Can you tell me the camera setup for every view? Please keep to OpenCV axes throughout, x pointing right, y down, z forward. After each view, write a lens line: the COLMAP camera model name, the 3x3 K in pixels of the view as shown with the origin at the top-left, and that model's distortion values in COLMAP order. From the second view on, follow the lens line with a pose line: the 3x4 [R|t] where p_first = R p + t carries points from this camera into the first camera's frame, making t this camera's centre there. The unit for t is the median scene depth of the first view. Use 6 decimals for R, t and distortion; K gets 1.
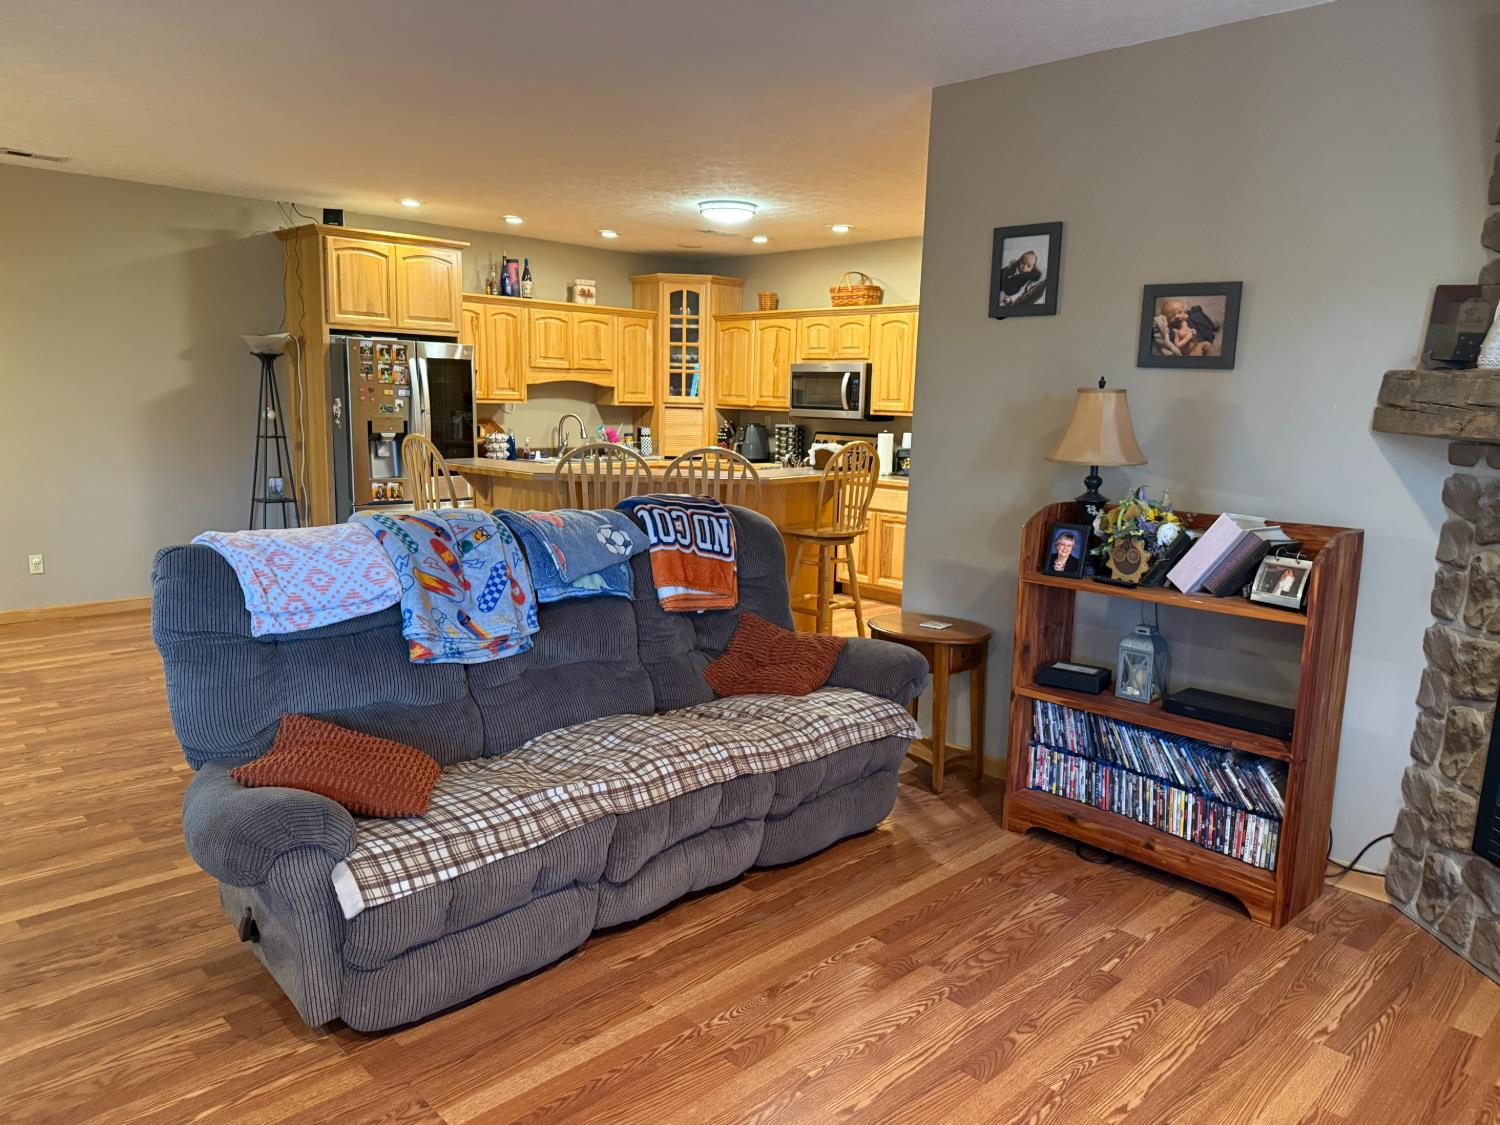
lens RADIAL K [[1066.0, 0, 750.5], [0, 1066.0, 563.5], [0, 0, 1]] dist [0.068135, -0.003610]
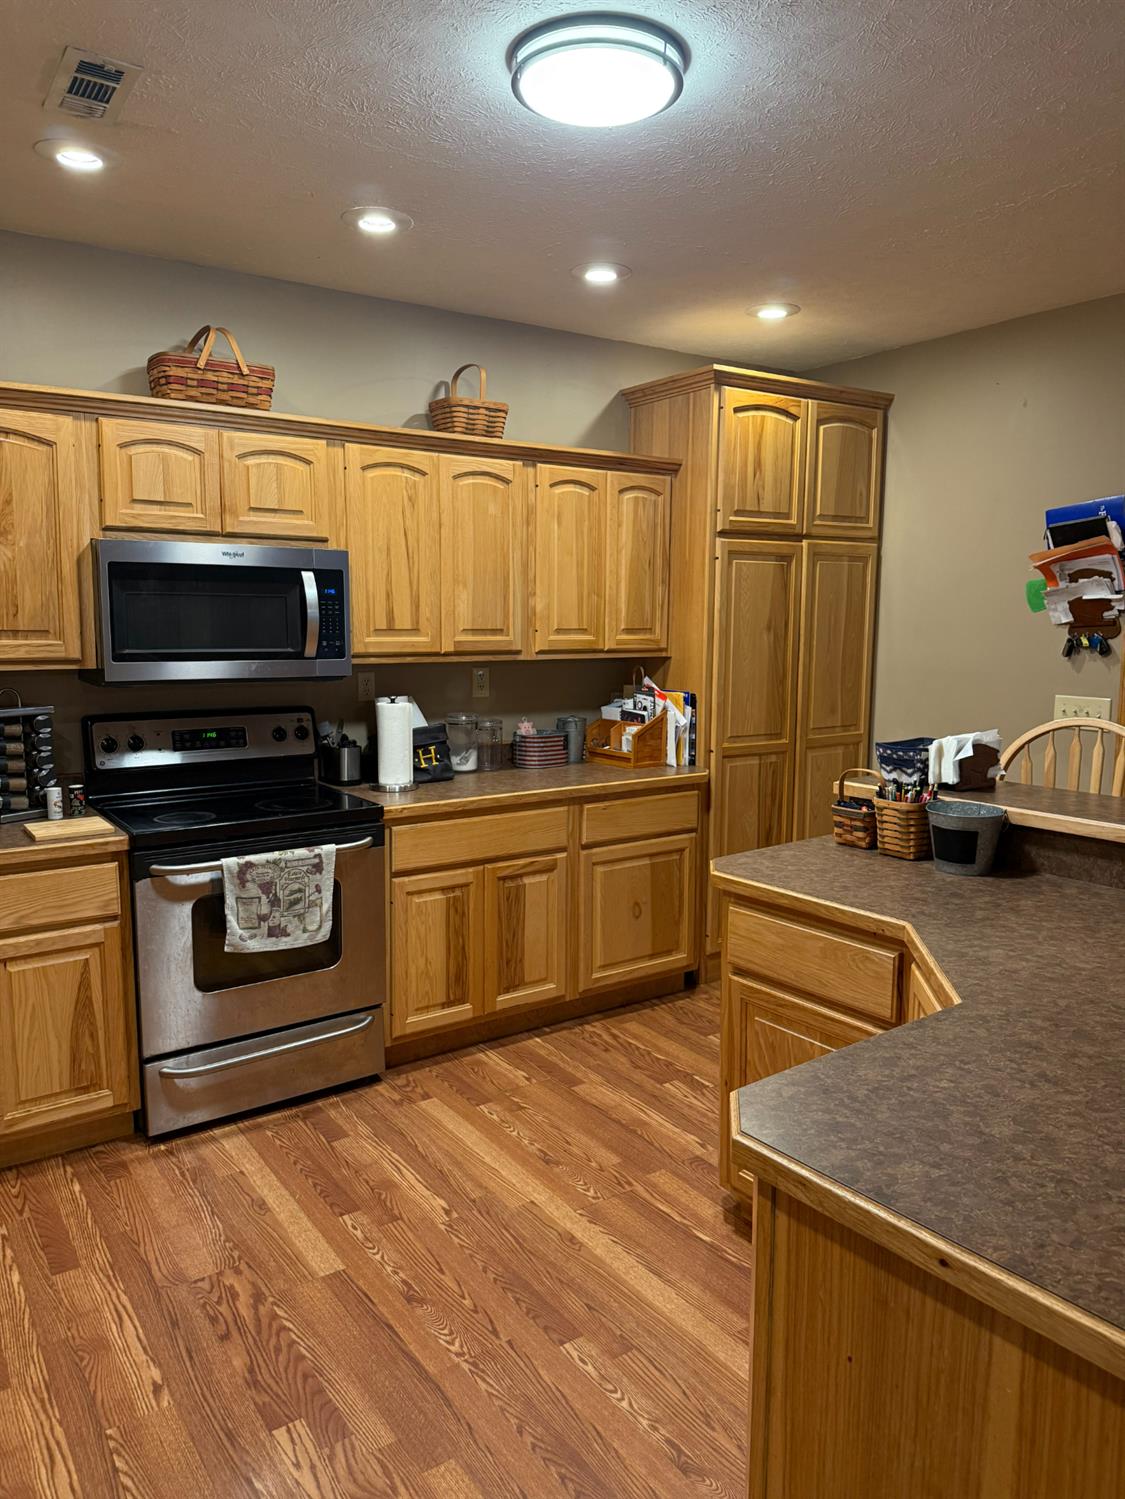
lens RADIAL K [[1065.3, 0, 558.4], [0, 1065.3, 733.7], [0, 0, 1]] dist [0.068135, -0.003610]
pose [[0.169260, -0.136494, 0.976074, -0.304095], [0.154283, 0.981823, 0.110544, -0.139566], [-0.973421, 0.131881, 0.187242, 0.791769]]
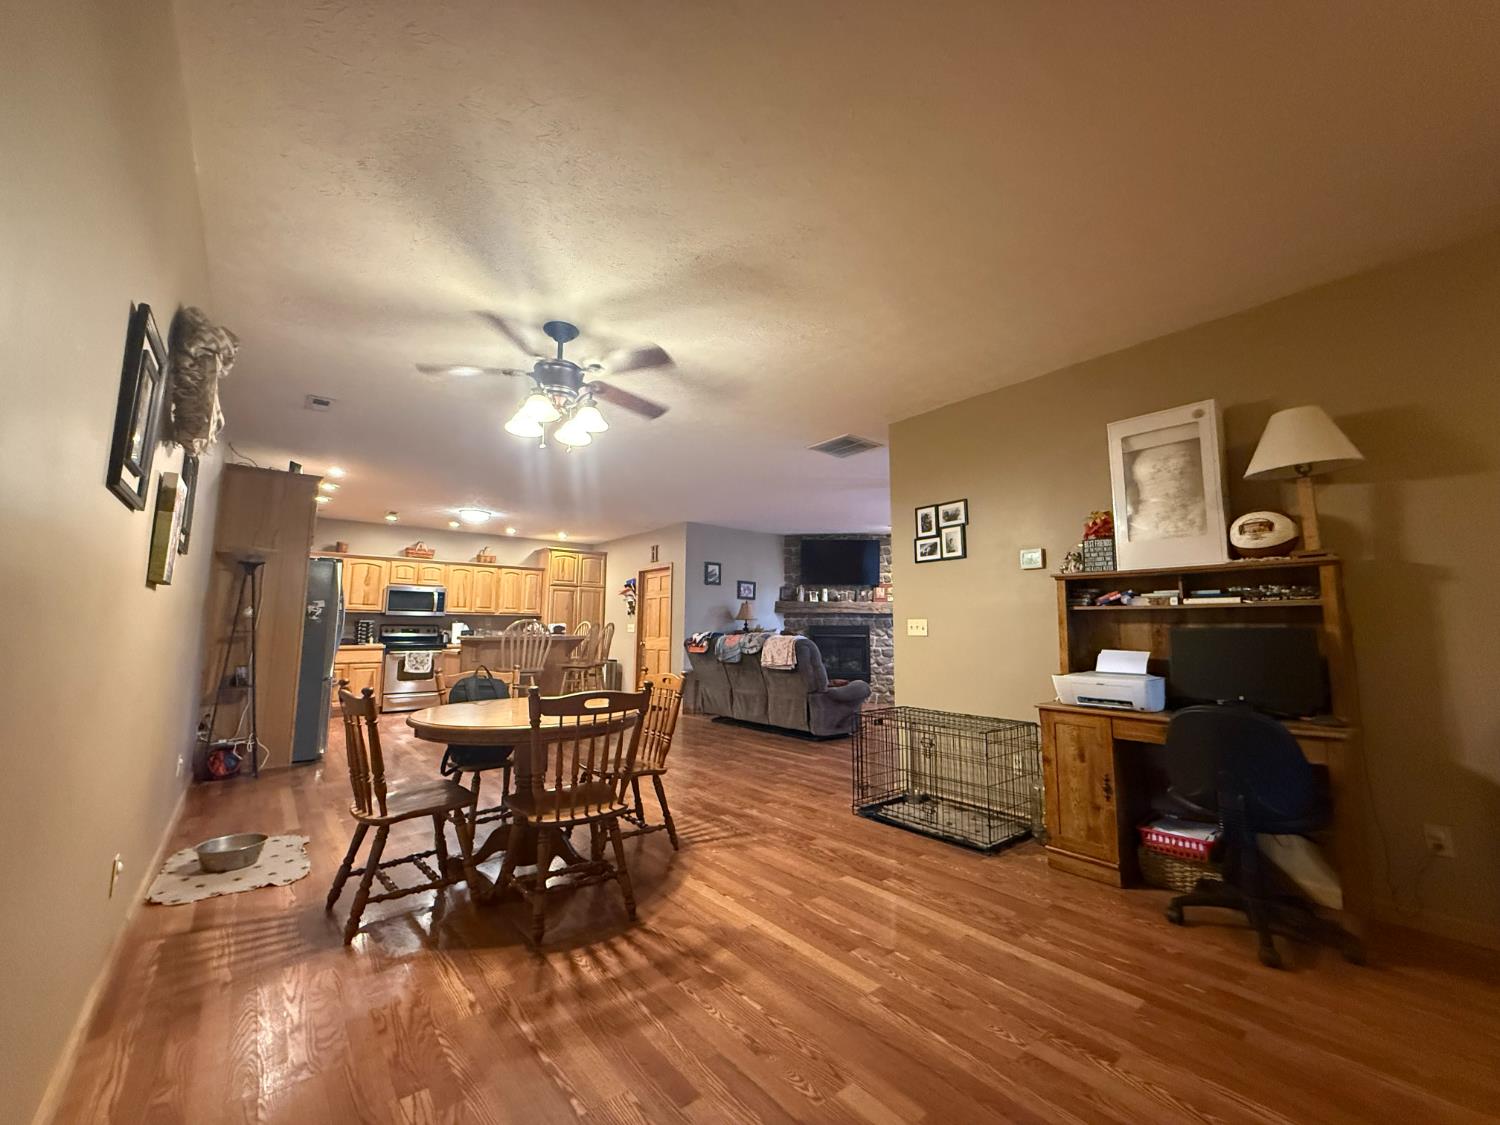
lens RADIAL K [[593.6, 0, 743.9], [0, 593.6, 566.2], [0, 0, 1]] dist [0.000620, 0.000842]
pose [[0.091287, 0.083736, 0.992298, -0.893340], [0.152579, 0.983516, -0.097031, -0.033272], [-0.984066, 0.160262, 0.077006, 0.338597]]
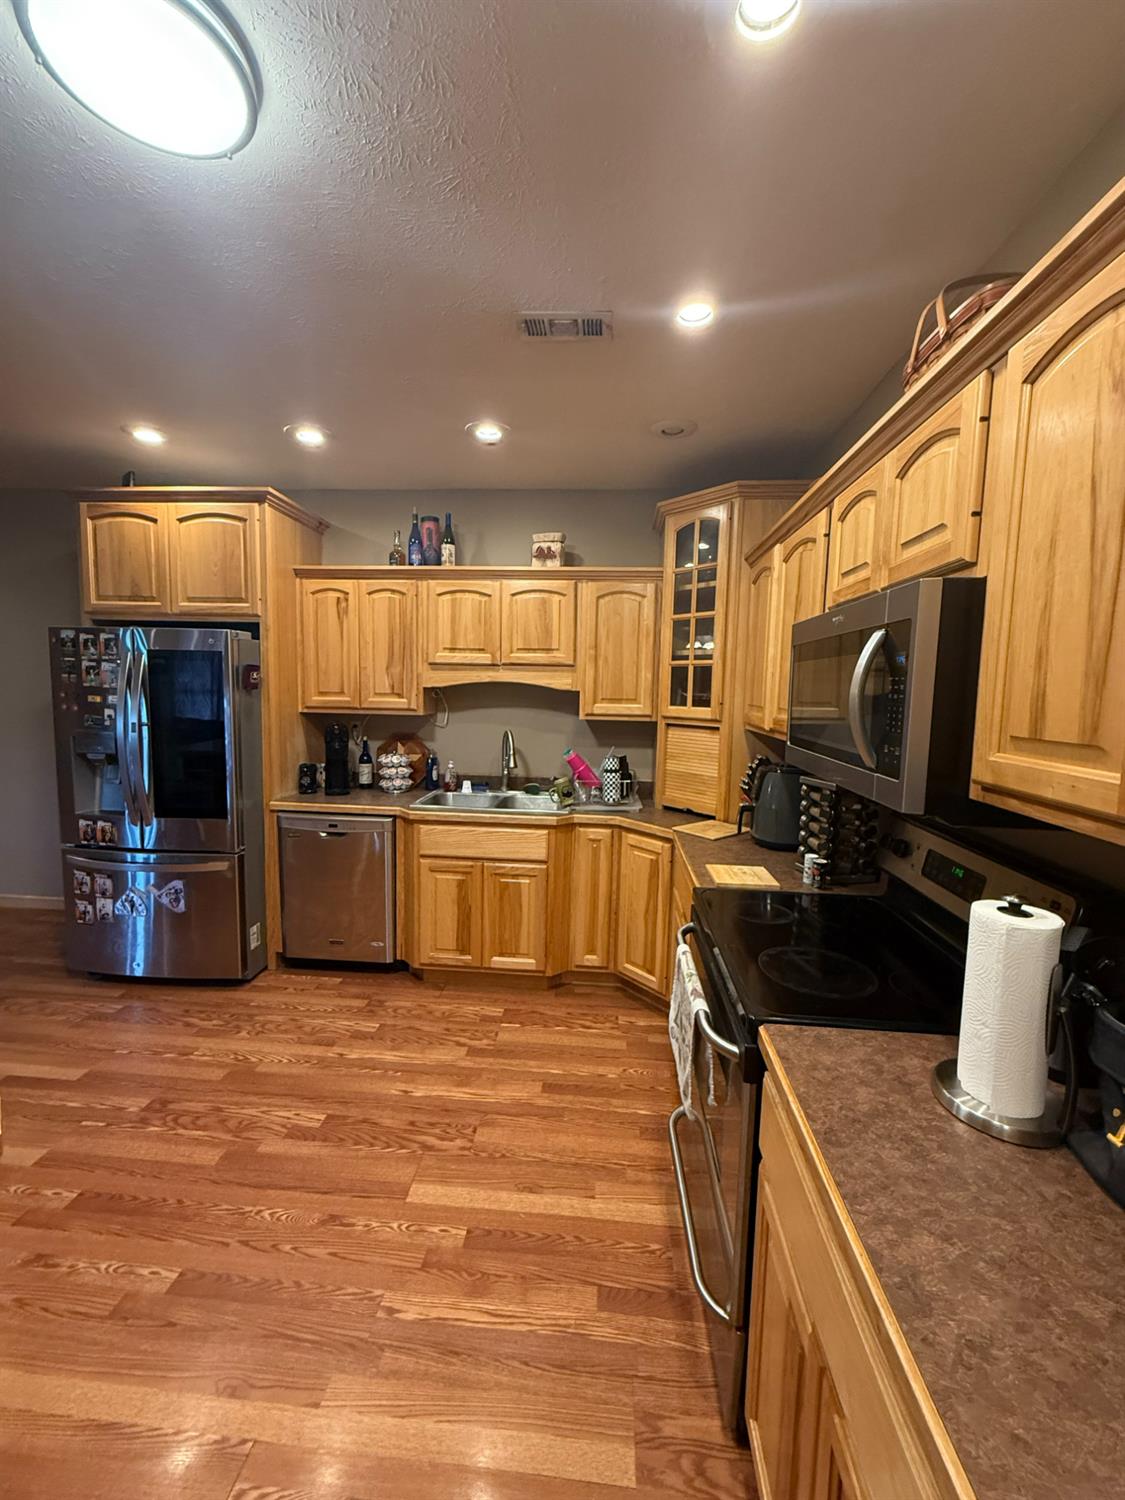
lens RADIAL K [[593.6, 0, 558.2], [0, 593.6, 746.9], [0, 0, 1]] dist [0.000620, 0.000842]
pose [[0.661727, 0.064156, -0.746995, 0.142302], [-0.123214, 0.992091, -0.023943, -0.130145], [0.739551, 0.107884, 0.664398, 0.808809]]
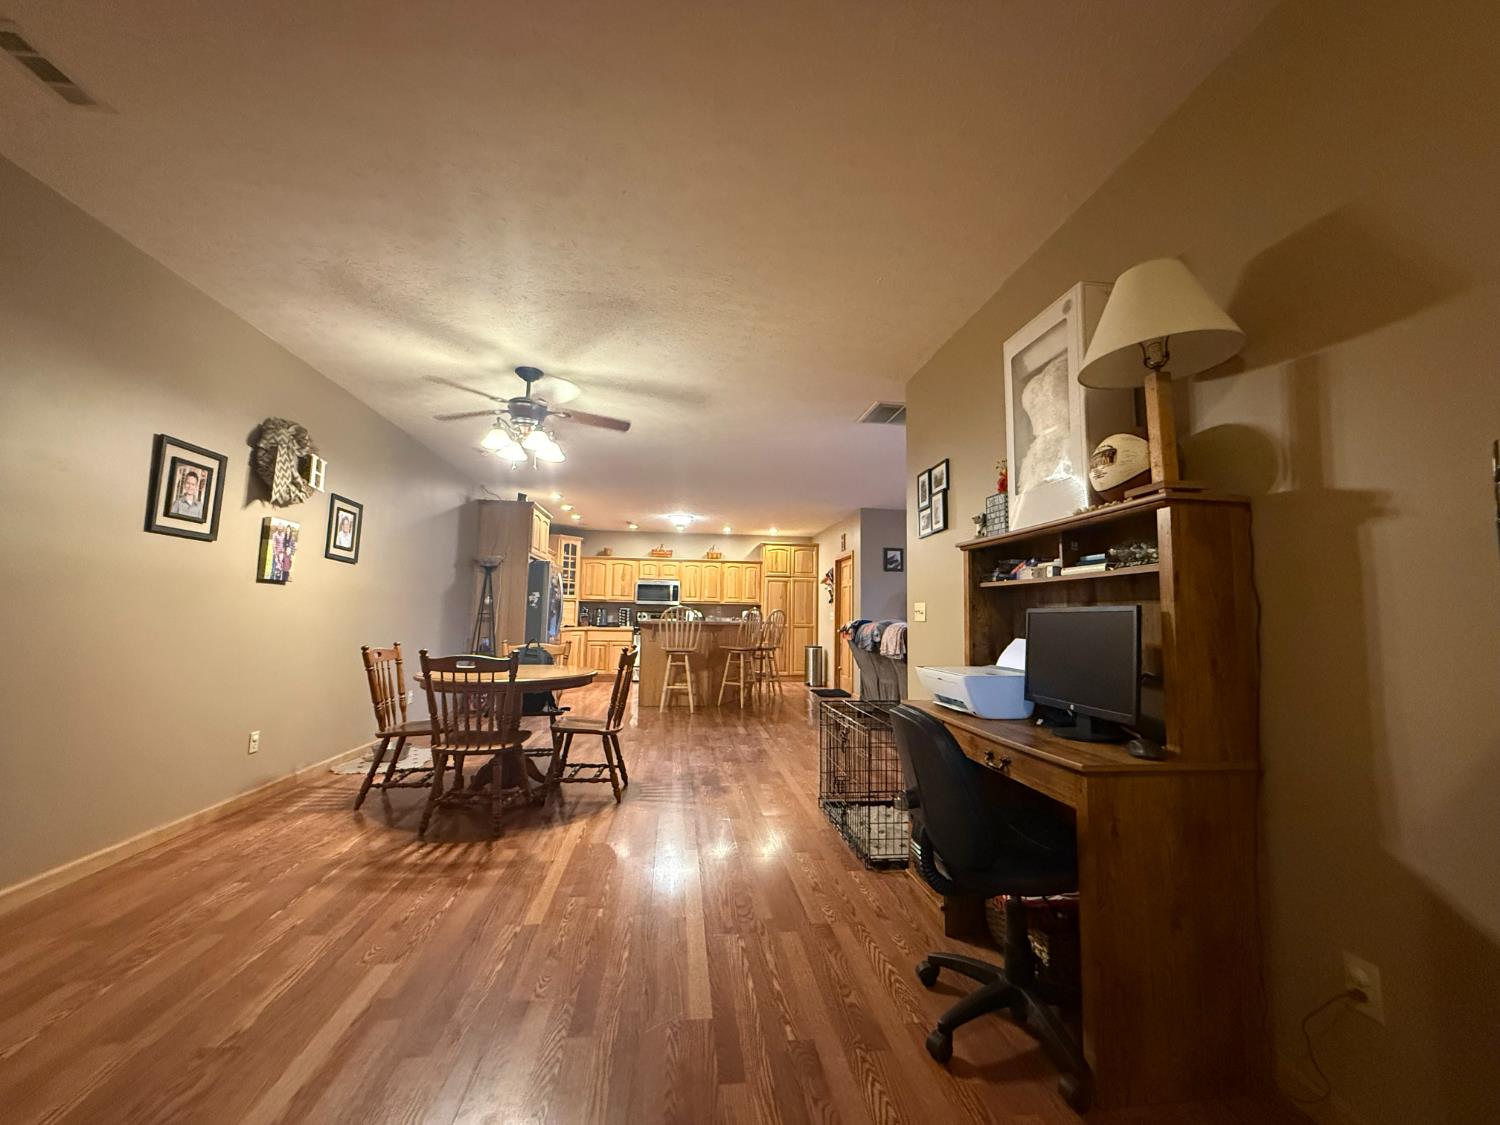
lens RADIAL K [[593.6, 0, 747.6], [0, 593.6, 565.2], [0, 0, 1]] dist [0.000620, 0.000842]
pose [[0.610595, 0.055409, 0.790003, -0.805867], [0.123336, 0.978724, -0.163972, 0.012511], [-0.782280, 0.197556, 0.590770, 0.081370]]
